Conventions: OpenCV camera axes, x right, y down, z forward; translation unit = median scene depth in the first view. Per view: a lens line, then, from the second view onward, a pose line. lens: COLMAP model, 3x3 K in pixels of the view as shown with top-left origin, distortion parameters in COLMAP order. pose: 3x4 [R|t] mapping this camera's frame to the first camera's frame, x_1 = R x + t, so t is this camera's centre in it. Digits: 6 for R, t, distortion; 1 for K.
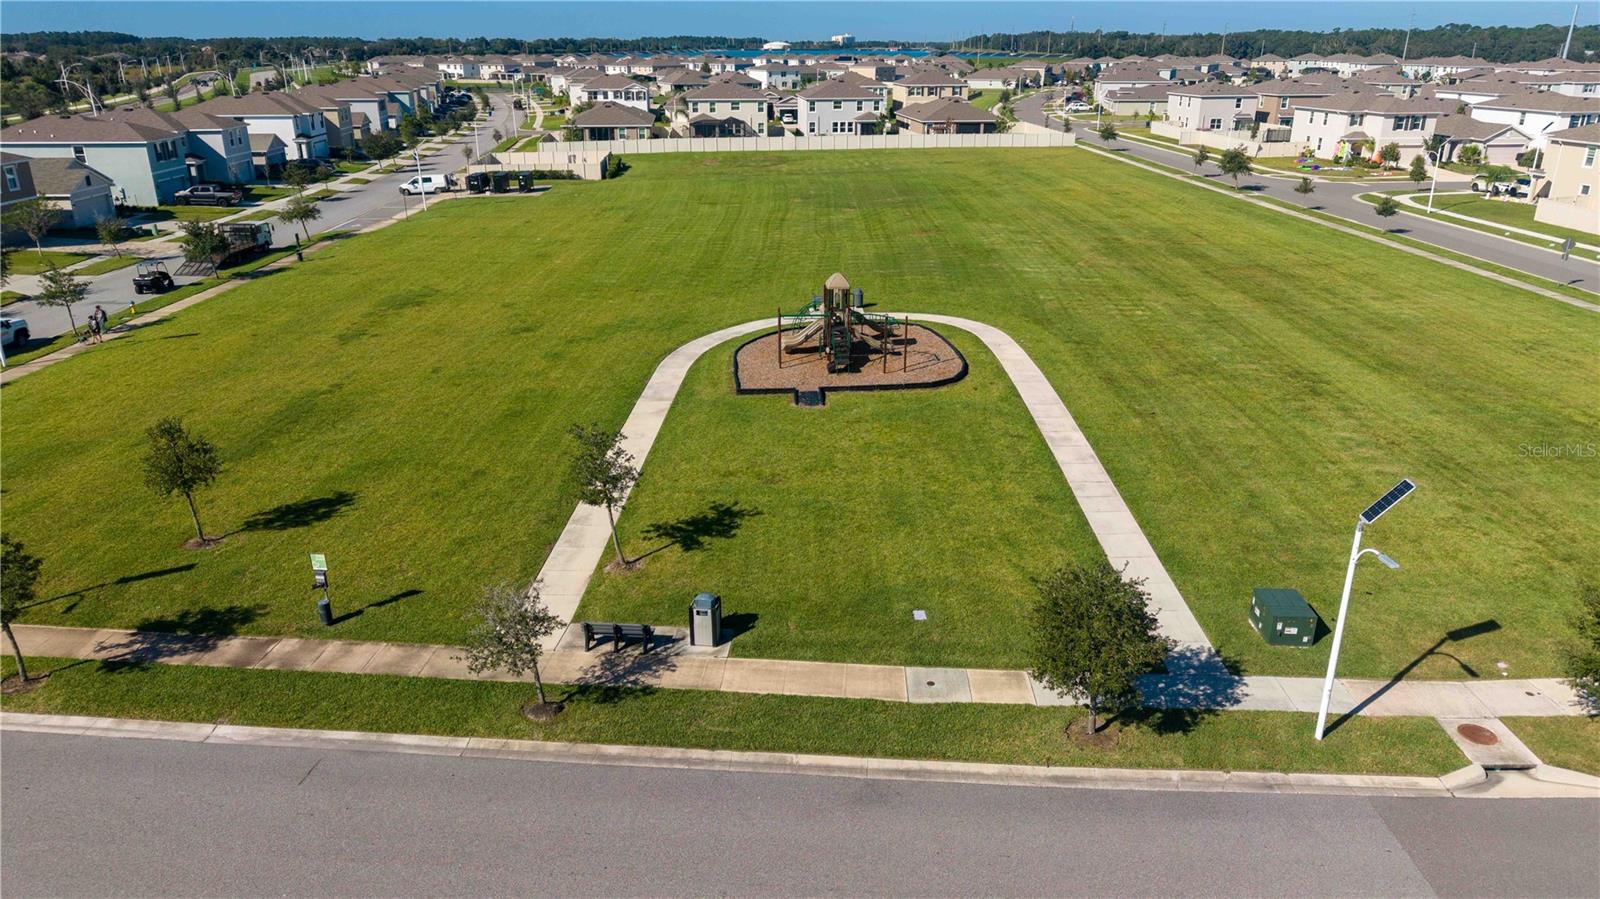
lens RADIAL K [[1067.0, 0, 800.0], [0, 1067.0, 449.5], [0, 0, 1]] dist [0.016902, -0.026632]
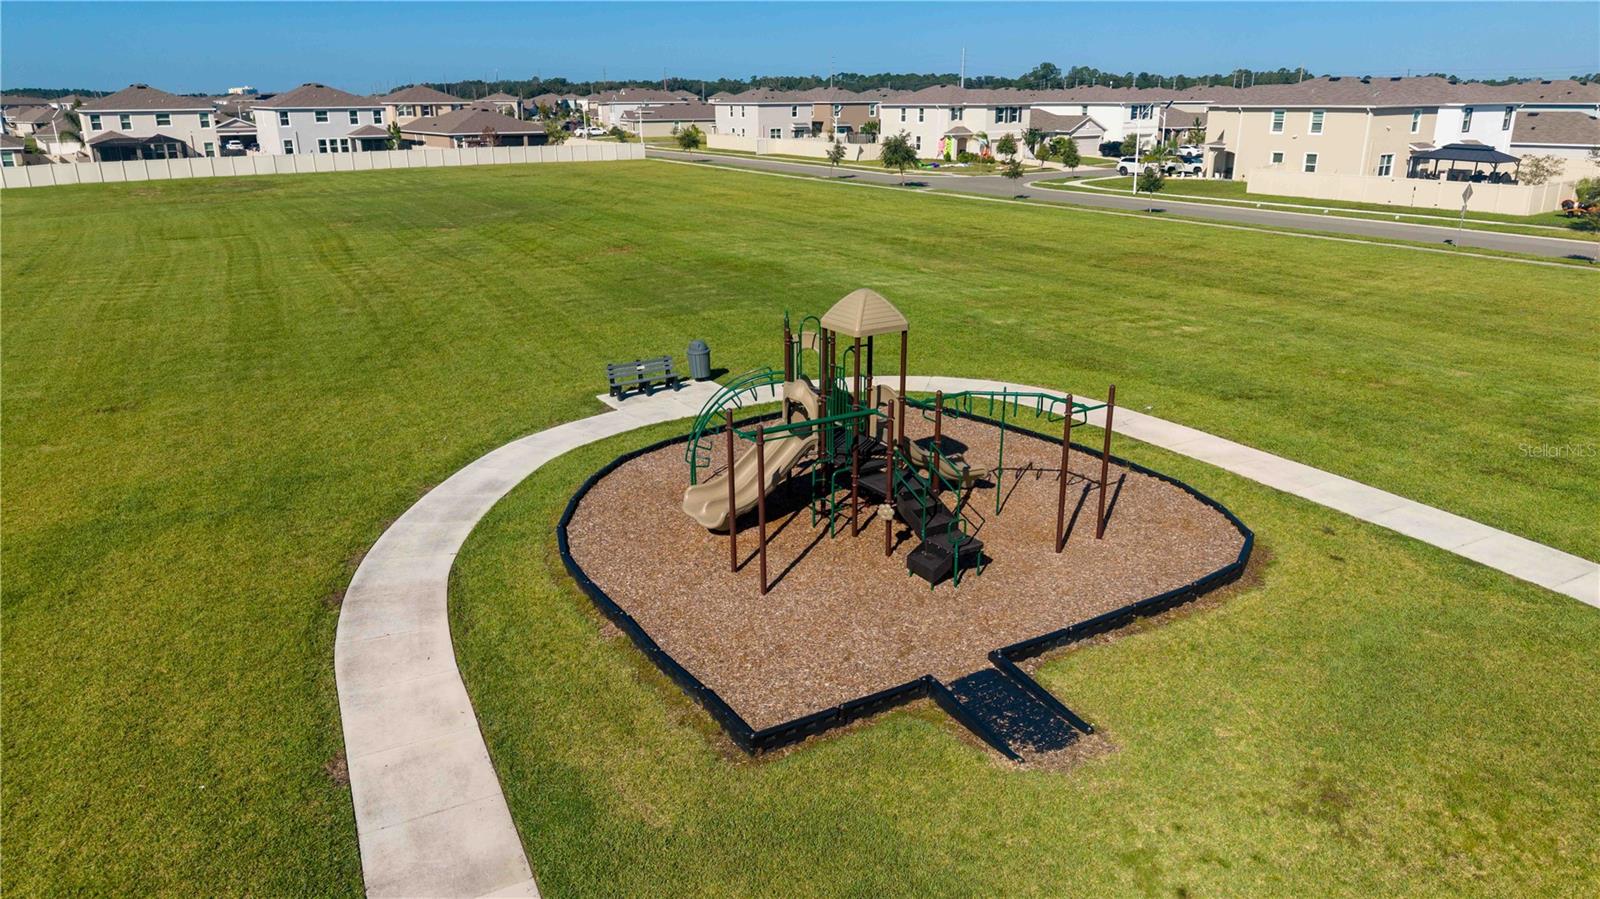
lens RADIAL K [[1067.0, 0, 800.0], [0, 1067.0, 449.5], [0, 0, 1]] dist [0.016902, -0.026632]
pose [[0.877622, -0.153496, 0.454114, -0.055208], [0.174615, 0.984626, -0.004646, -0.043317], [-0.446419, 0.083372, 0.890932, 0.262388]]
